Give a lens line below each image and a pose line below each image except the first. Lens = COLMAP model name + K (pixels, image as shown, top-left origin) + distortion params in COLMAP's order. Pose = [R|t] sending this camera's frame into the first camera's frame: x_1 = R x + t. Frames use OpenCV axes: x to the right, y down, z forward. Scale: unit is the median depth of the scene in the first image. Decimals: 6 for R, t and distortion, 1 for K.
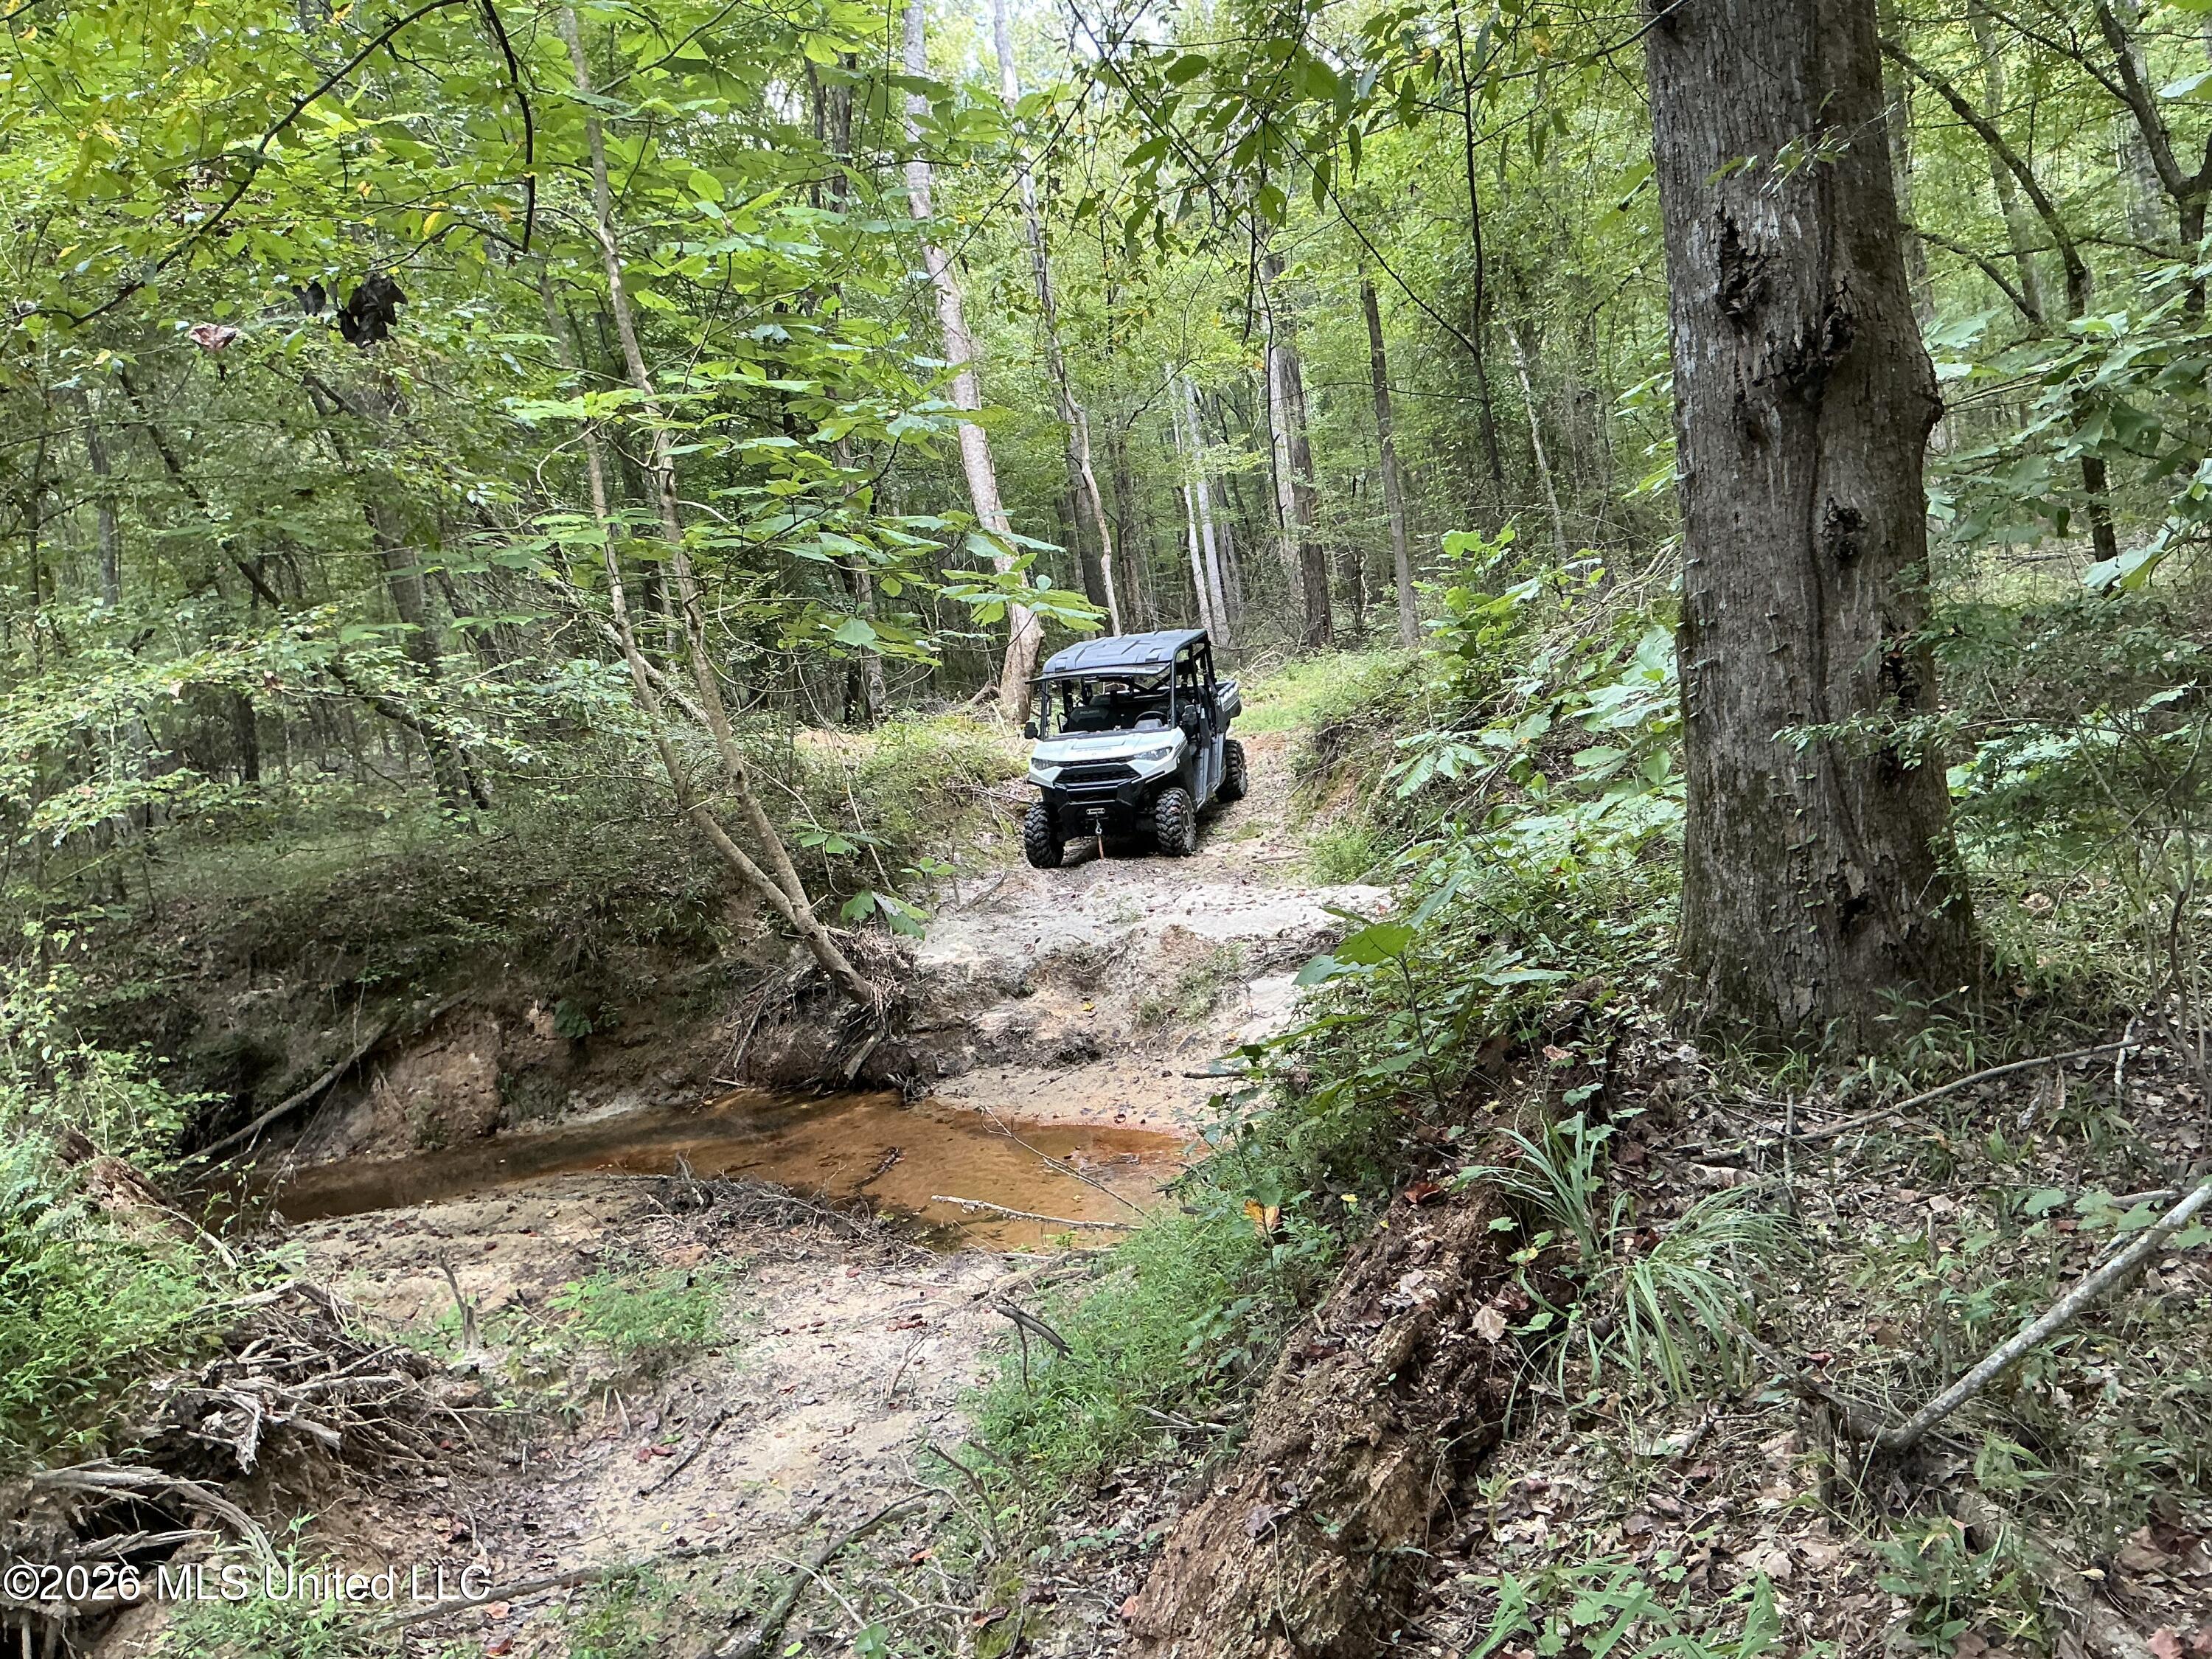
lens RADIAL K [[1814.1, 0, 1106.0], [0, 1814.1, 829.5], [0, 0, 1]] dist [0.133448, -0.291884]
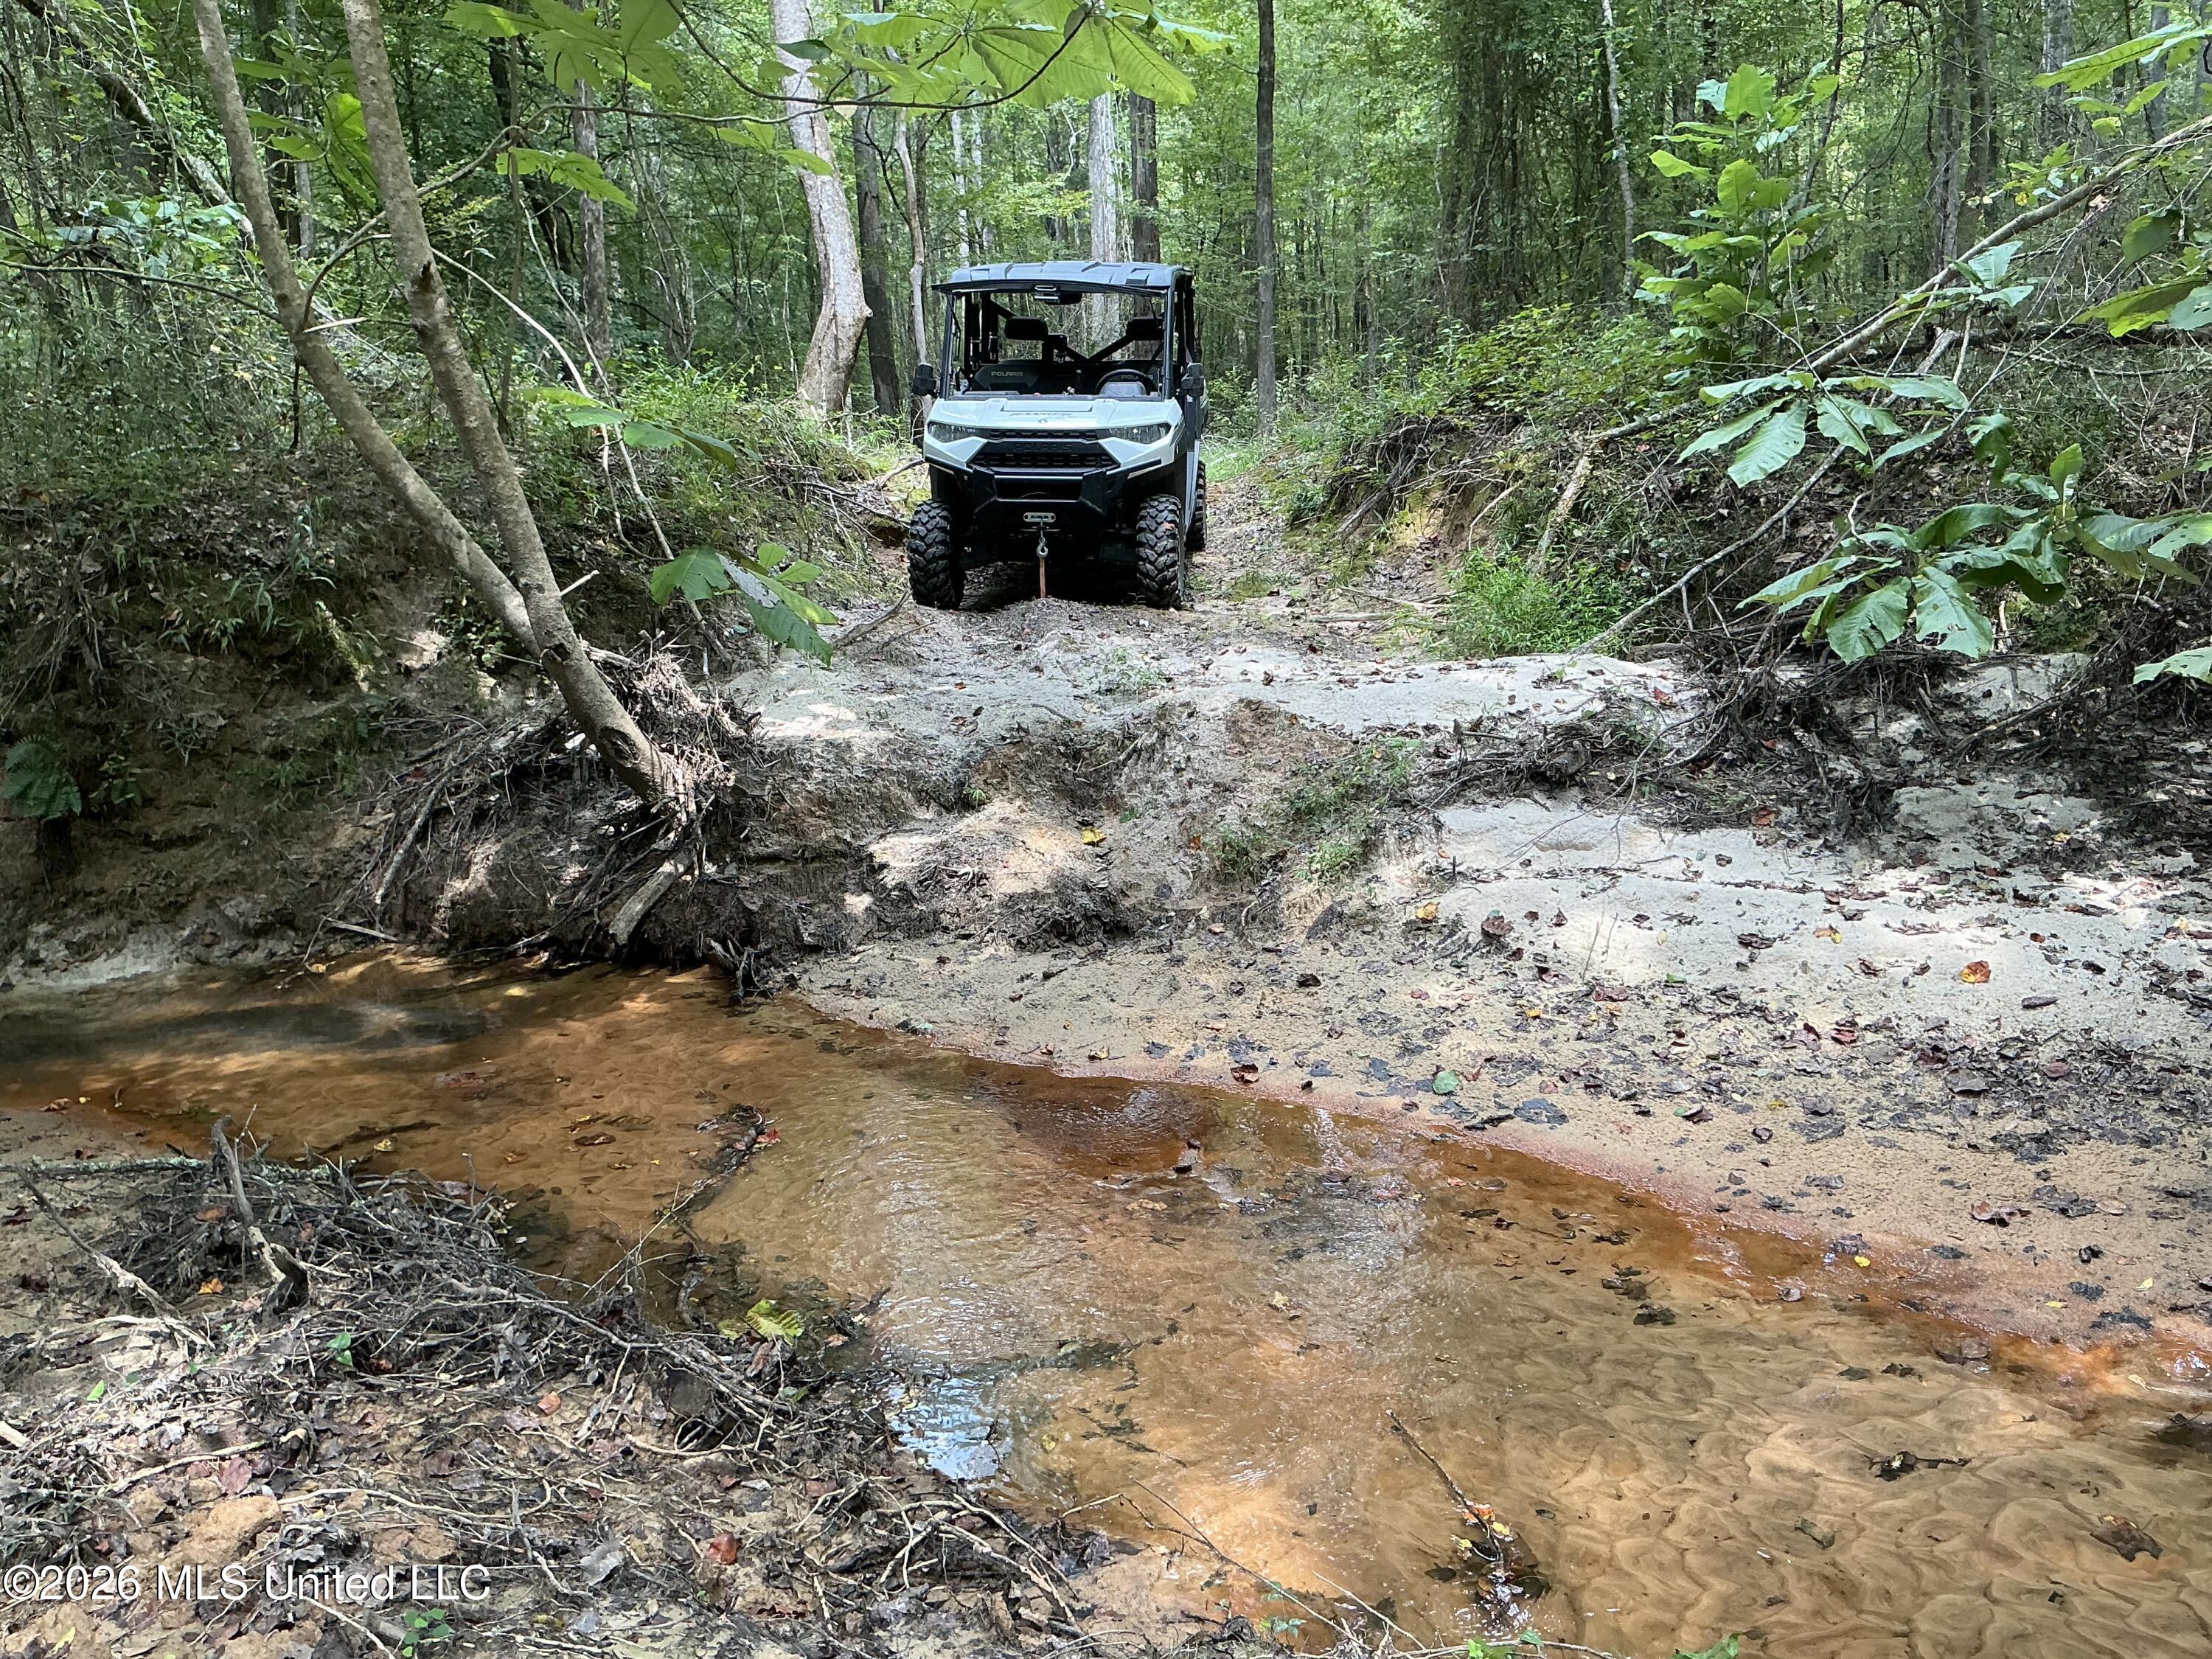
lens RADIAL K [[1814.1, 0, 1106.0], [0, 1814.1, 829.5], [0, 0, 1]] dist [0.133448, -0.291884]
pose [[0.980476, 0.075803, 0.181440, -0.098664], [-0.089590, 0.993584, 0.069030, 0.056462], [-0.175043, -0.083938, 0.980976, 0.463753]]
